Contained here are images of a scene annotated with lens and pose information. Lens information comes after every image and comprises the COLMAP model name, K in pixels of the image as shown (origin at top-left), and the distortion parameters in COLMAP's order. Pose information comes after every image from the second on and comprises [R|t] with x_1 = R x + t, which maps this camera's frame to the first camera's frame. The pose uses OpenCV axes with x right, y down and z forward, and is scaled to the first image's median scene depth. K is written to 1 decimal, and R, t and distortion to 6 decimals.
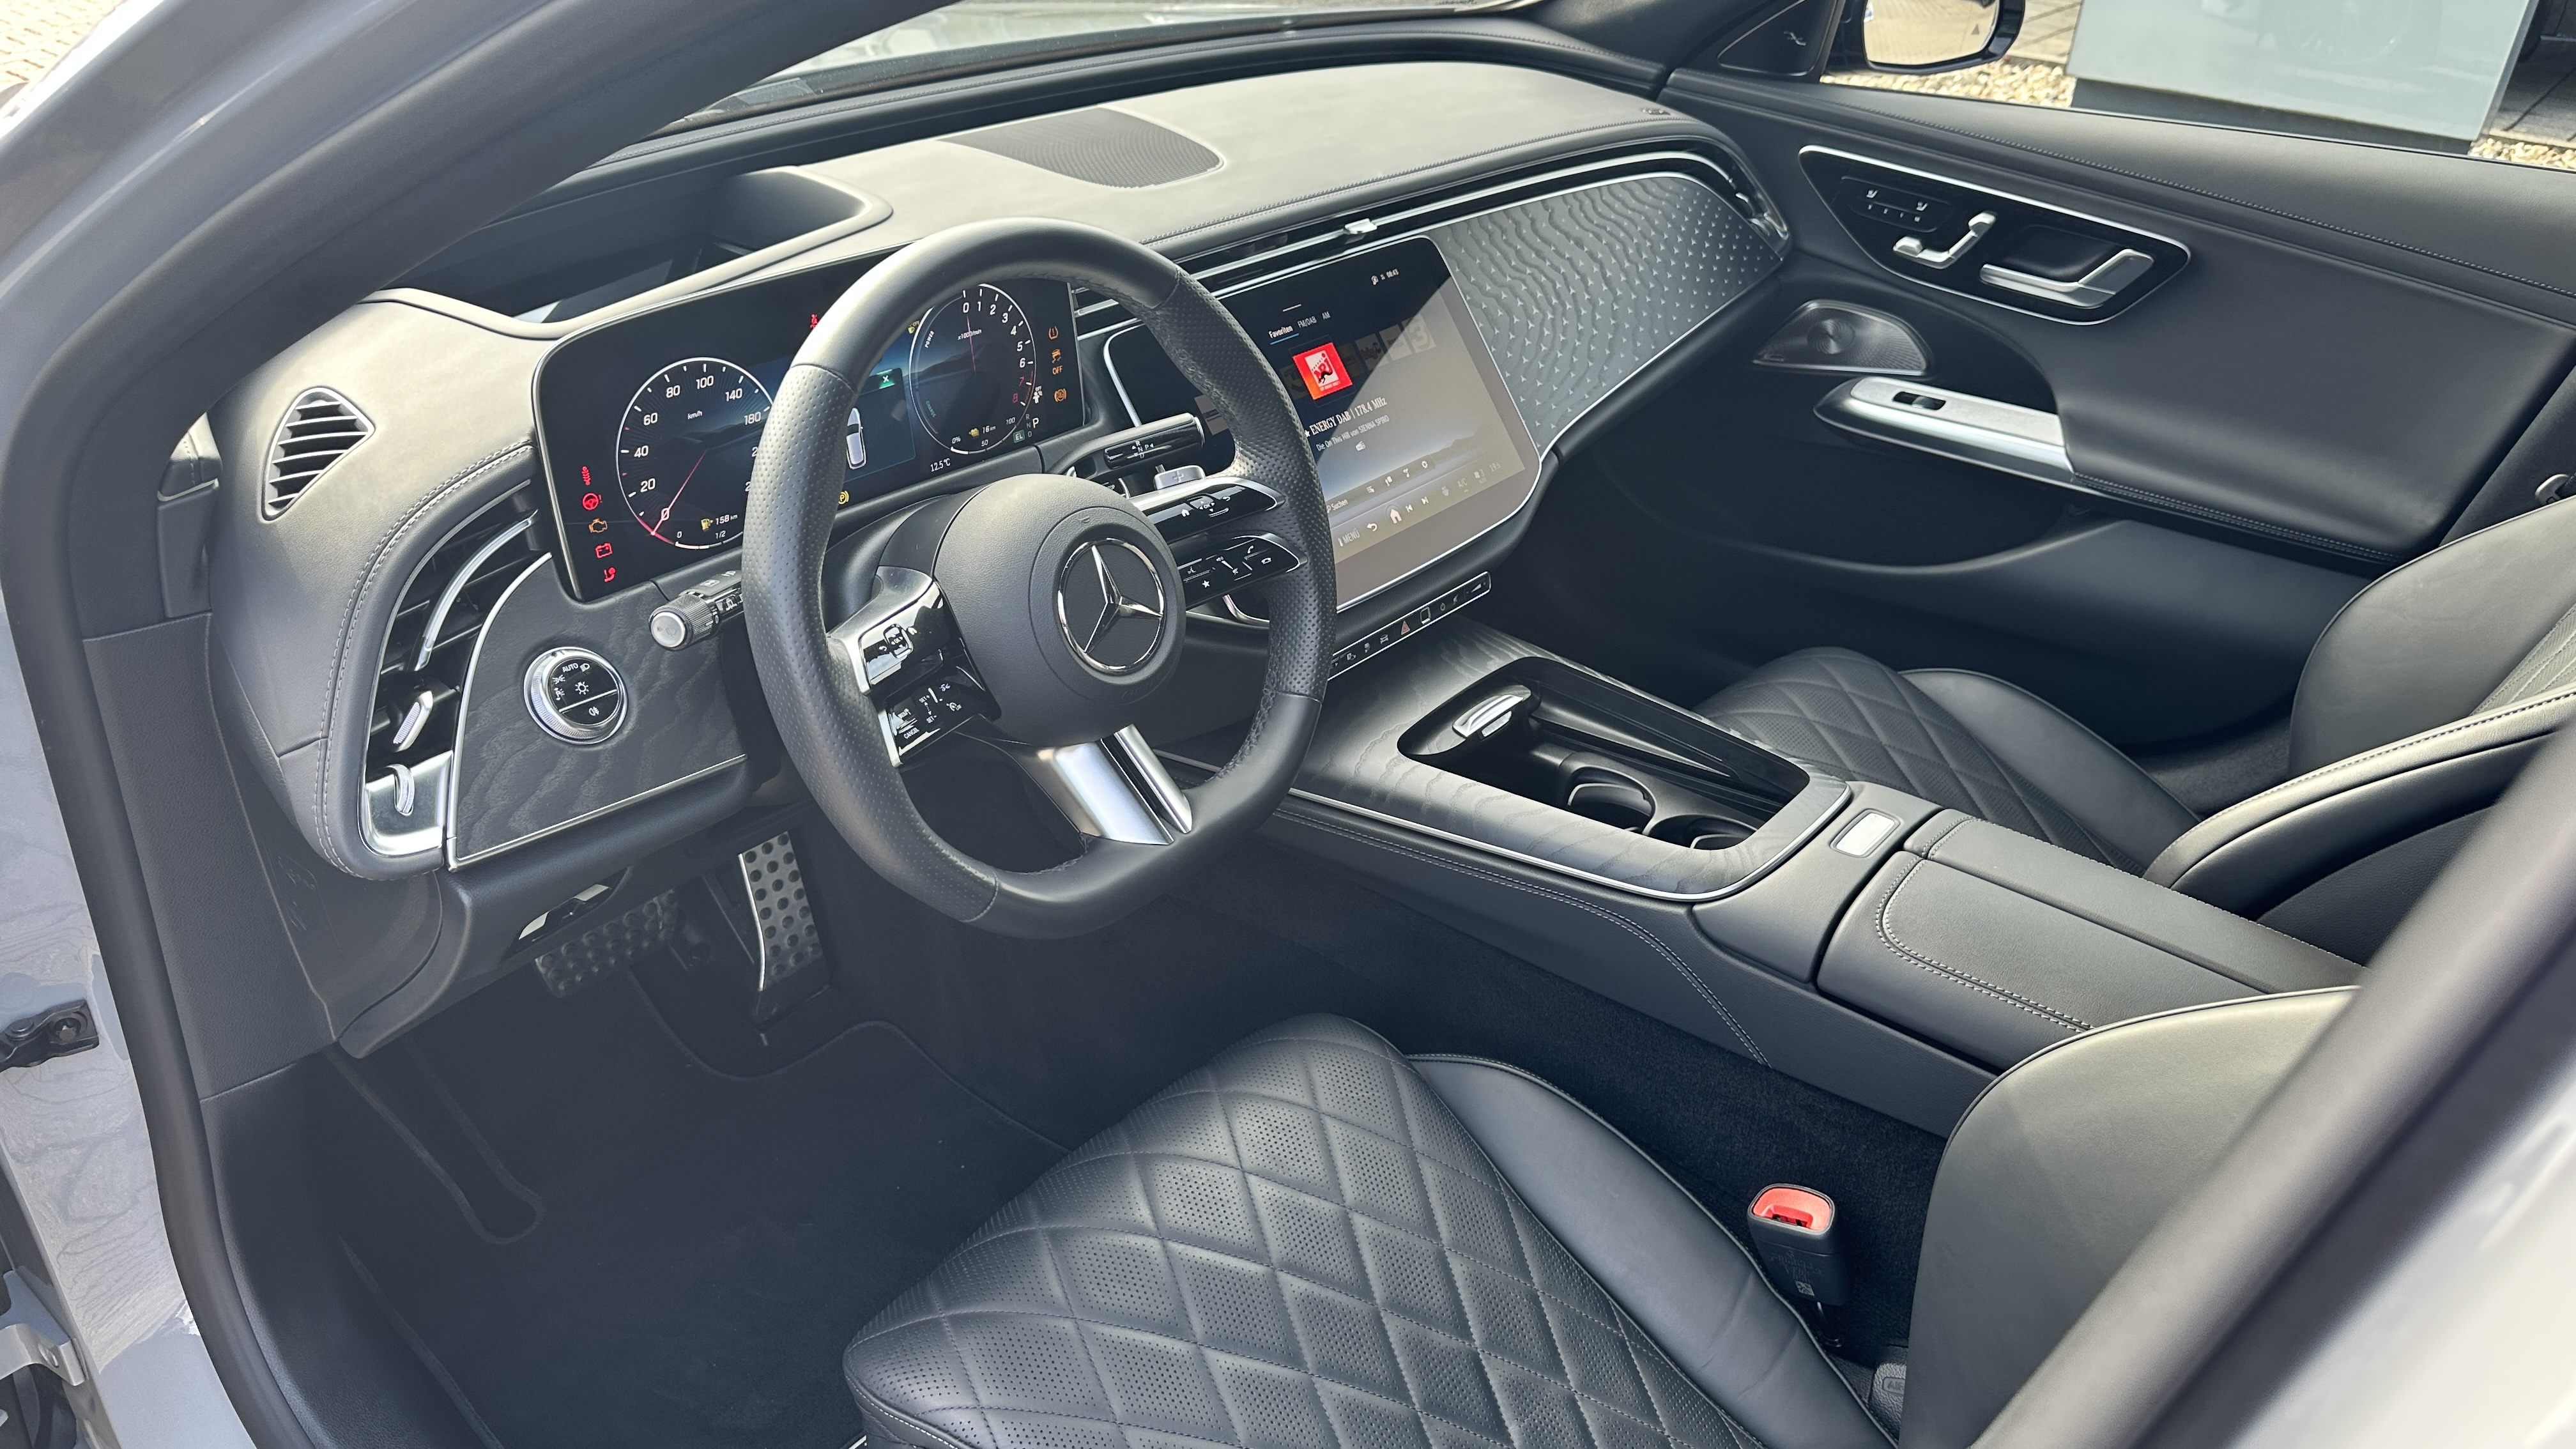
lens RADIAL K [[1795.7, 0, 1288.0], [0, 1795.7, 724.5], [0, 0, 1]] dist [0.101816, -0.152288]
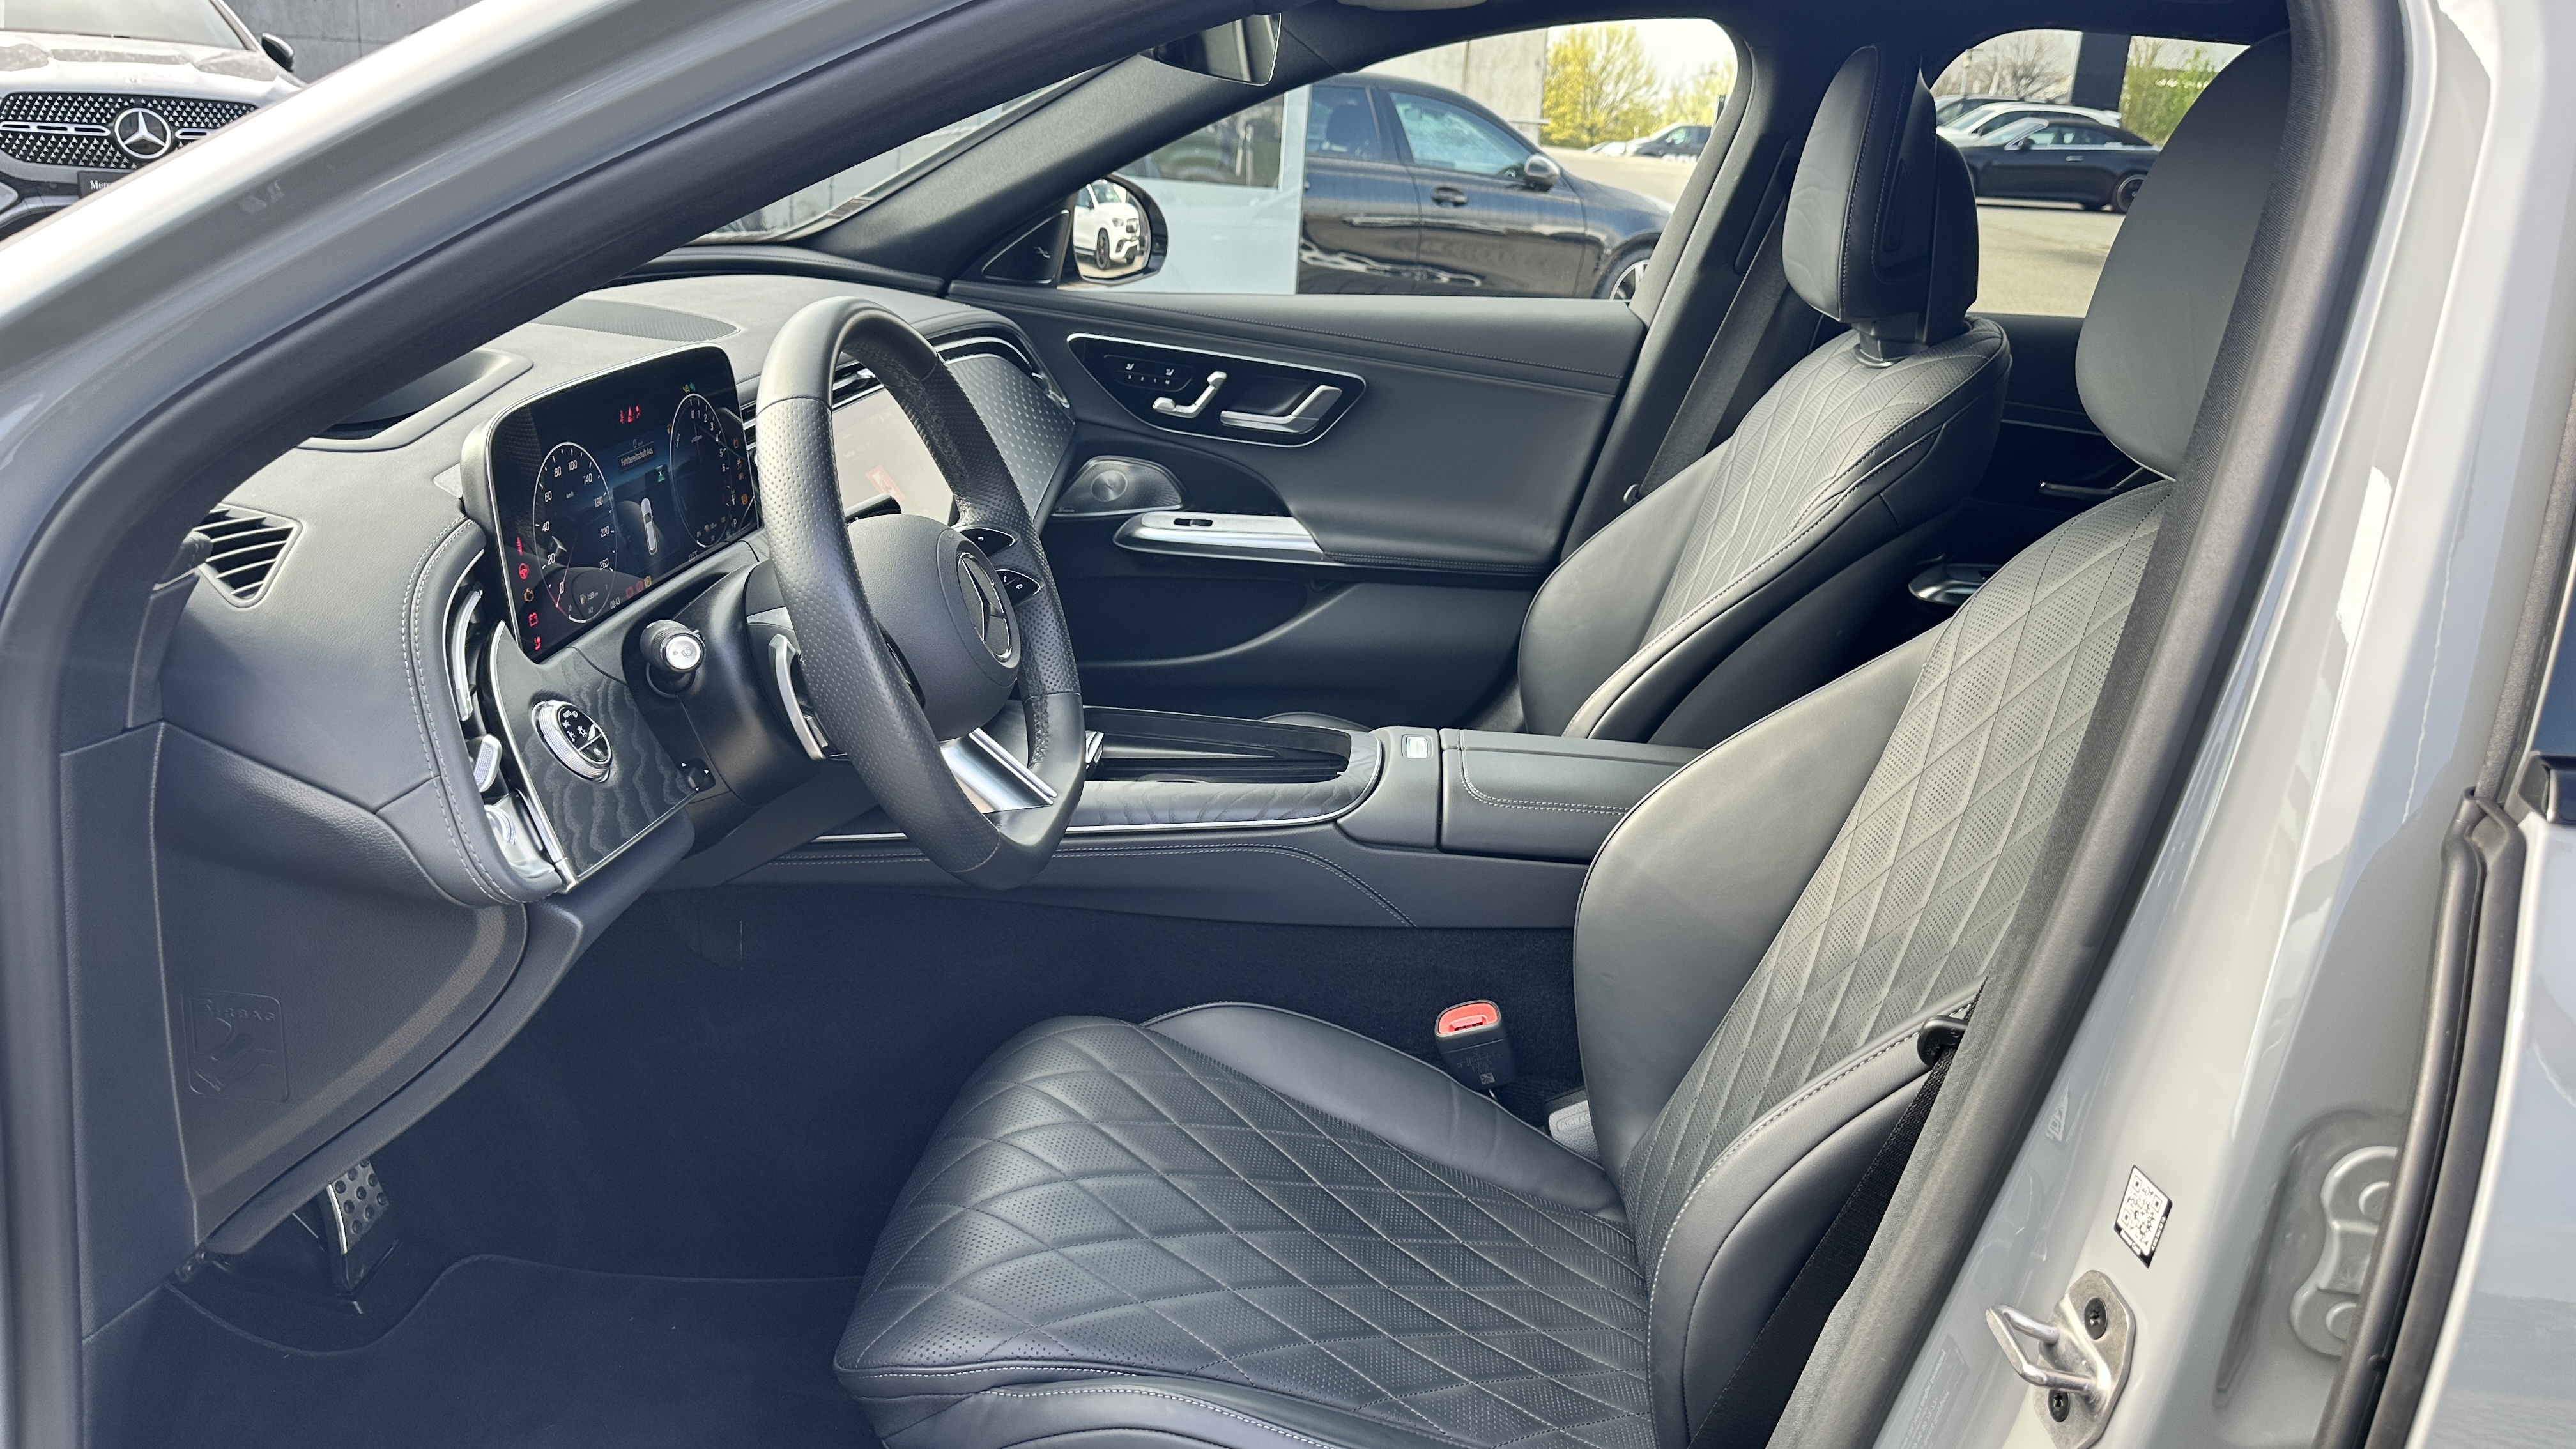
lens RADIAL K [[1749.4, 0, 1288.0], [0, 1749.4, 724.5], [0, 0, 1]] dist [0.024117, -0.029135]
pose [[0.820254, -0.178510, 0.543431, -0.318329], [0.267099, 0.959649, -0.087926, 0.091511], [-0.505807, 0.217272, 0.834836, -0.026237]]
